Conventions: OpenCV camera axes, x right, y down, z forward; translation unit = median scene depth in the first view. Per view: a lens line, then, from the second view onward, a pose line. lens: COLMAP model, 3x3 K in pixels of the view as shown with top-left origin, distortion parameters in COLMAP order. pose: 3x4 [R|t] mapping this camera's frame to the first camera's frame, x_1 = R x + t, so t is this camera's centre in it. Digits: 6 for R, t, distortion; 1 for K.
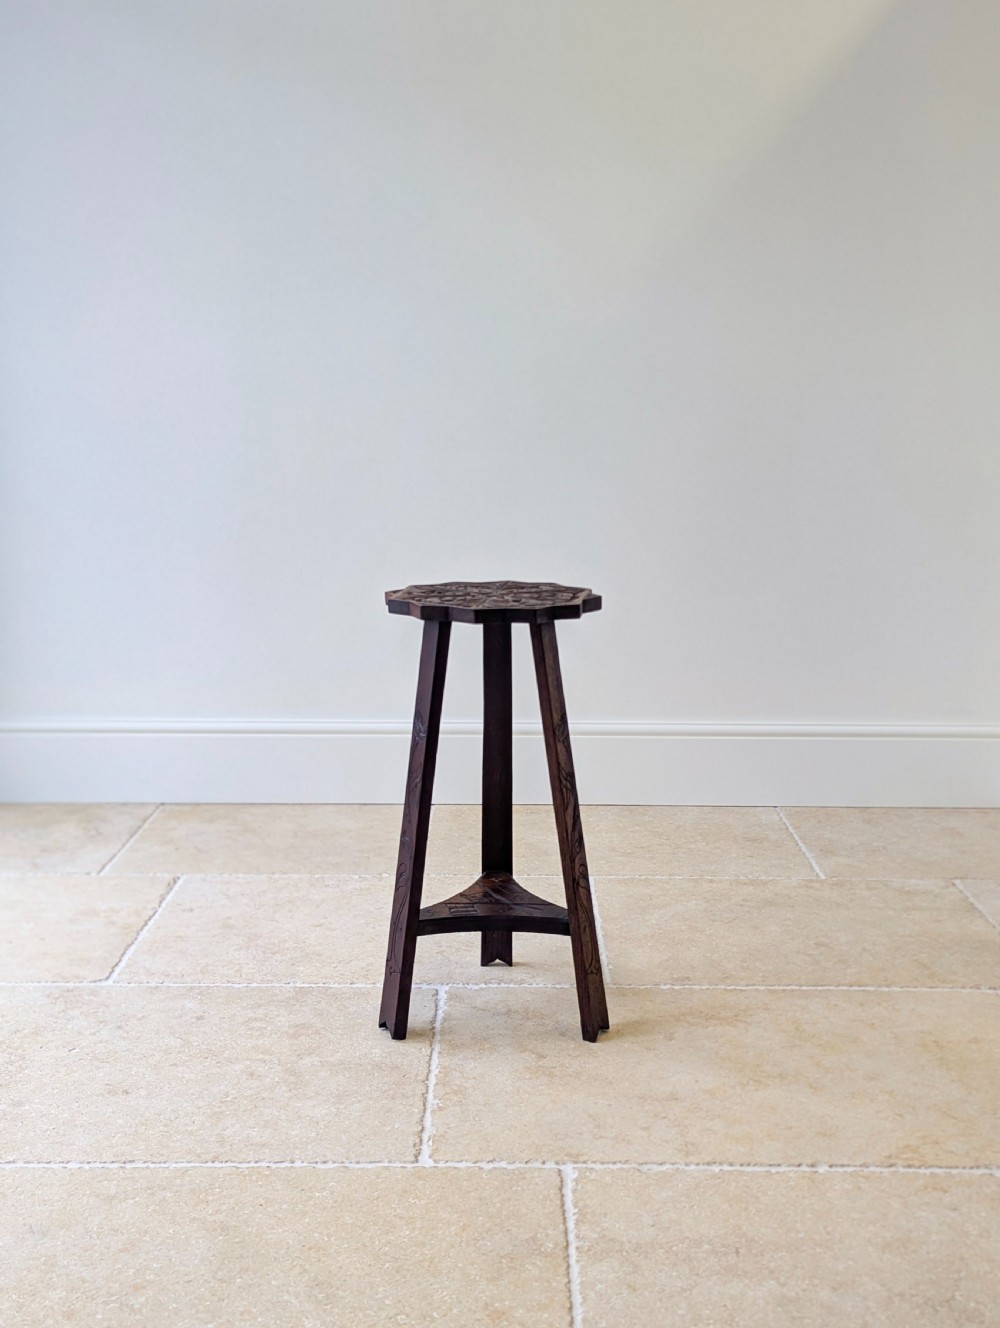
lens RADIAL K [[1417.7, 0, 502.8], [0, 1417.7, 666.1], [0, 0, 1]] dist [0.043820, 0.004629]
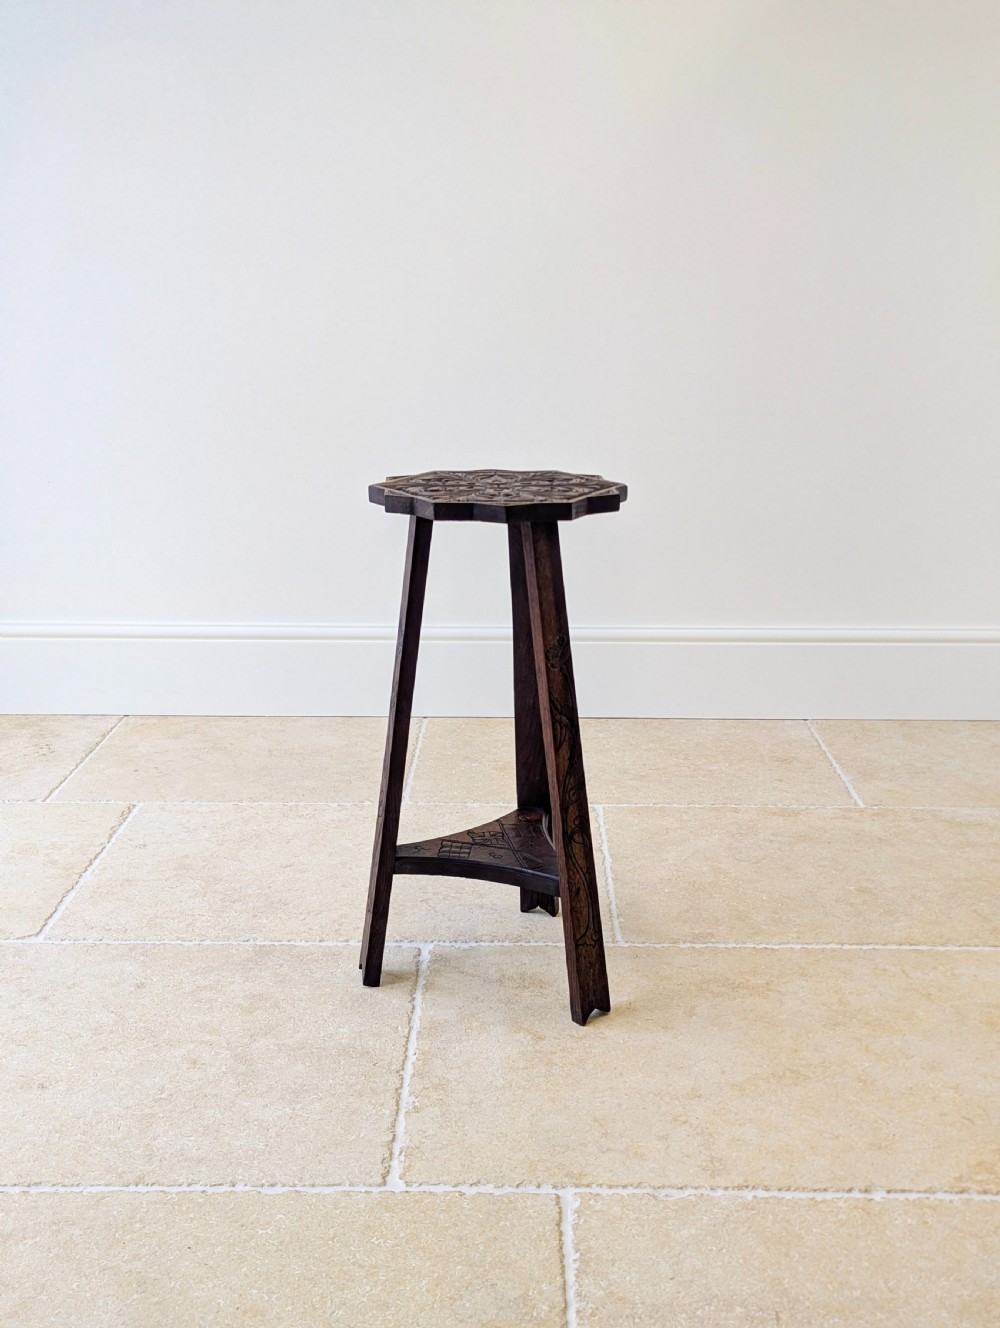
lens RADIAL K [[1417.7, 0, 502.8], [0, 1417.7, 666.1], [0, 0, 1]] dist [0.043820, 0.004629]
pose [[0.999967, 0.000918, -0.008046, 0.012896], [-0.000249, 0.996564, 0.082824, -0.016854], [0.008095, -0.082819, 0.996532, 0.184697]]
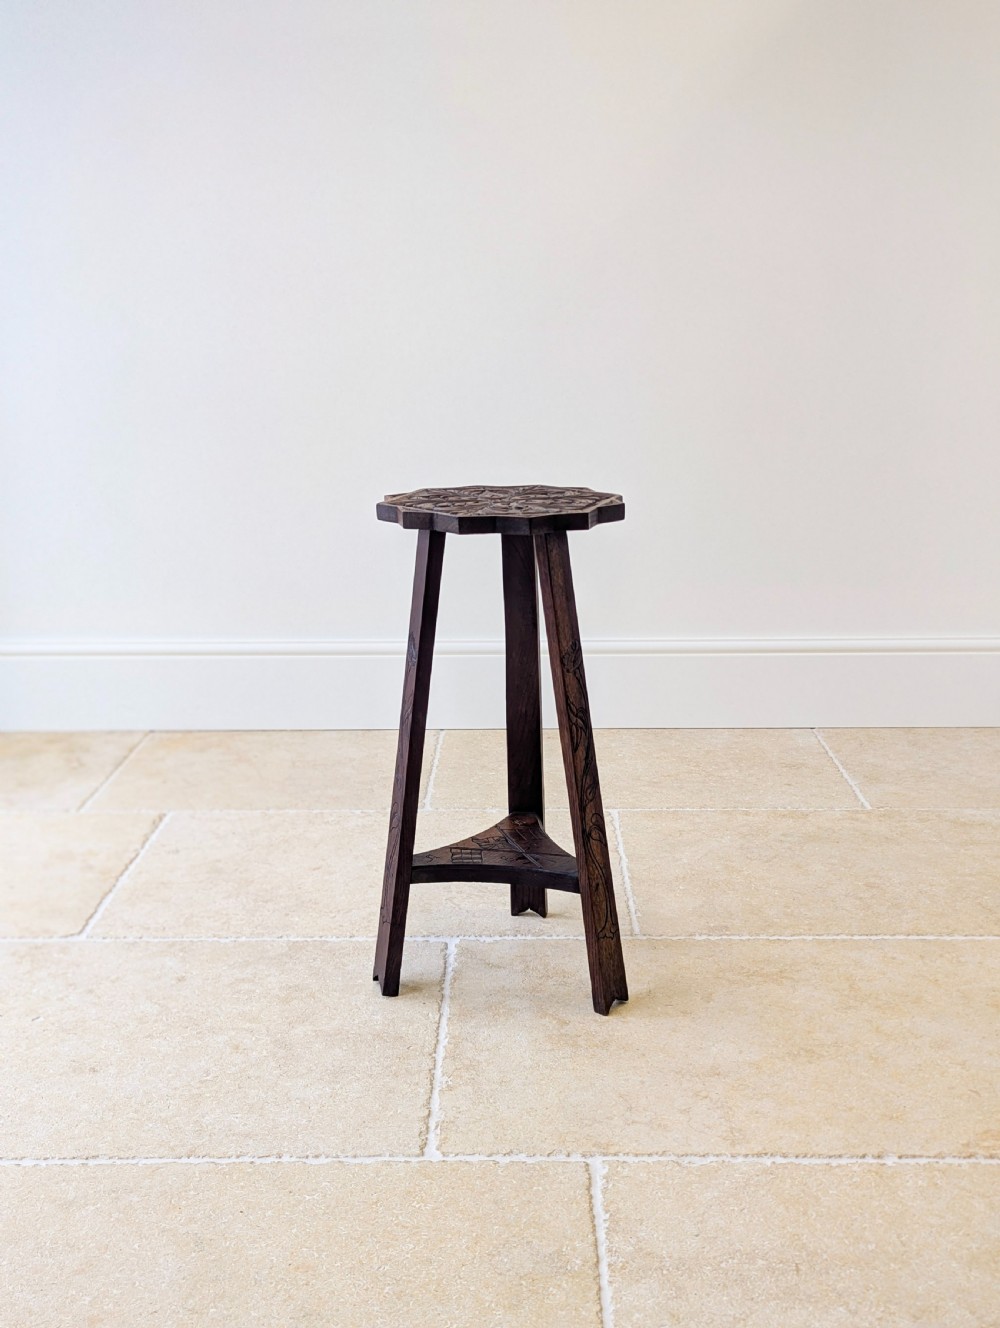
lens RADIAL K [[1417.7, 0, 502.8], [0, 1417.7, 666.1], [0, 0, 1]] dist [0.043820, 0.004629]
pose [[0.999899, -0.009689, -0.010365, 0.000475], [0.010328, 0.997929, 0.063492, -0.004065], [0.009728, -0.063593, 0.997929, 0.136970]]
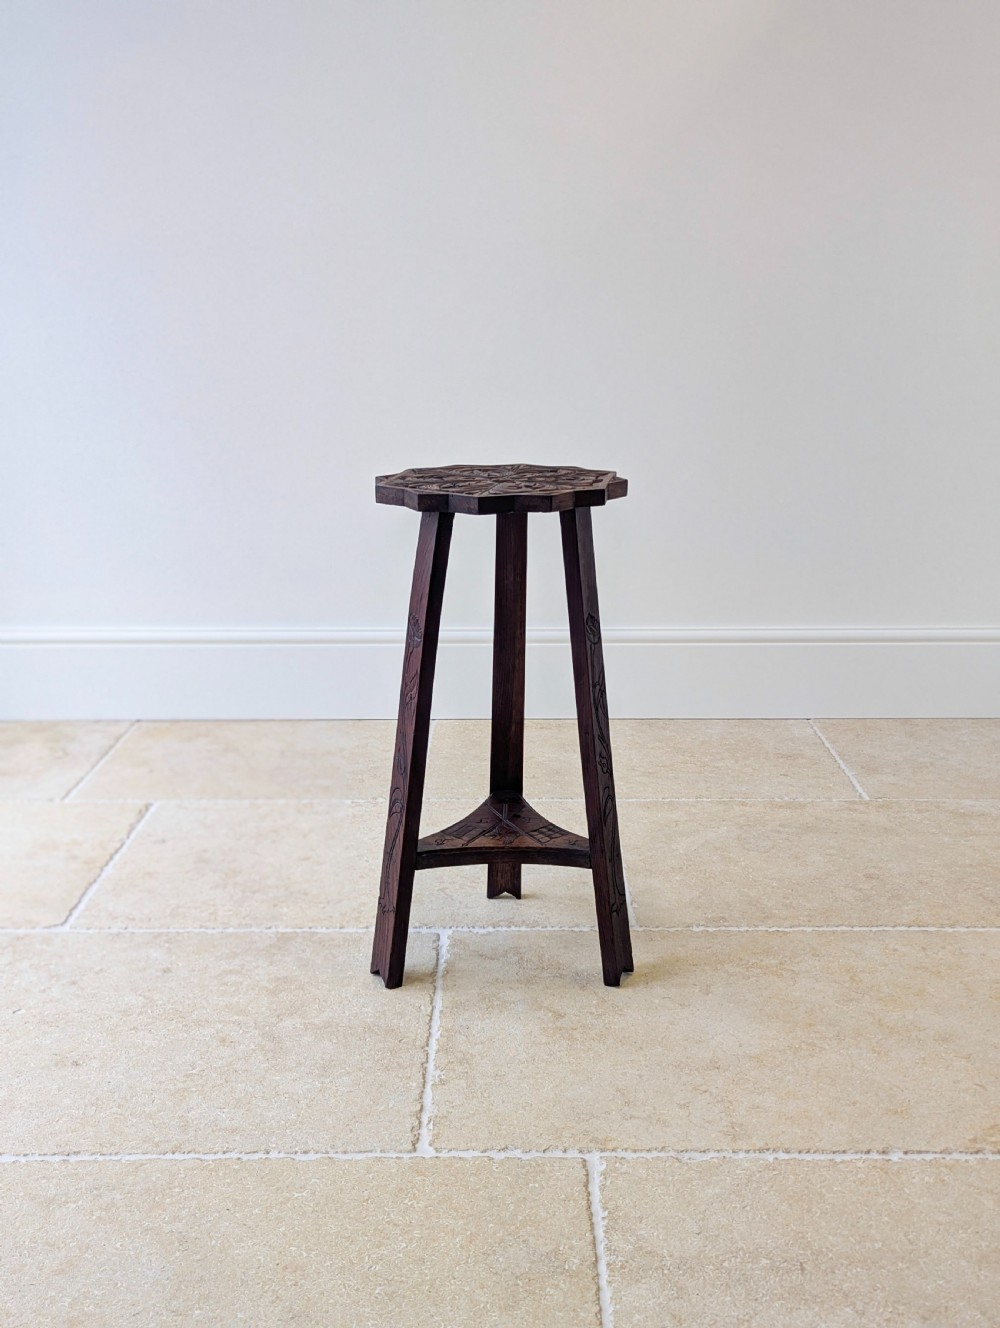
lens RADIAL K [[1417.7, 0, 502.8], [0, 1417.7, 666.1], [0, 0, 1]] dist [0.043820, 0.004629]
pose [[0.999969, -0.007381, -0.002779, -0.003405], [0.007550, 0.997759, 0.066490, 0.005055], [0.002282, -0.066508, 0.997783, 0.159553]]
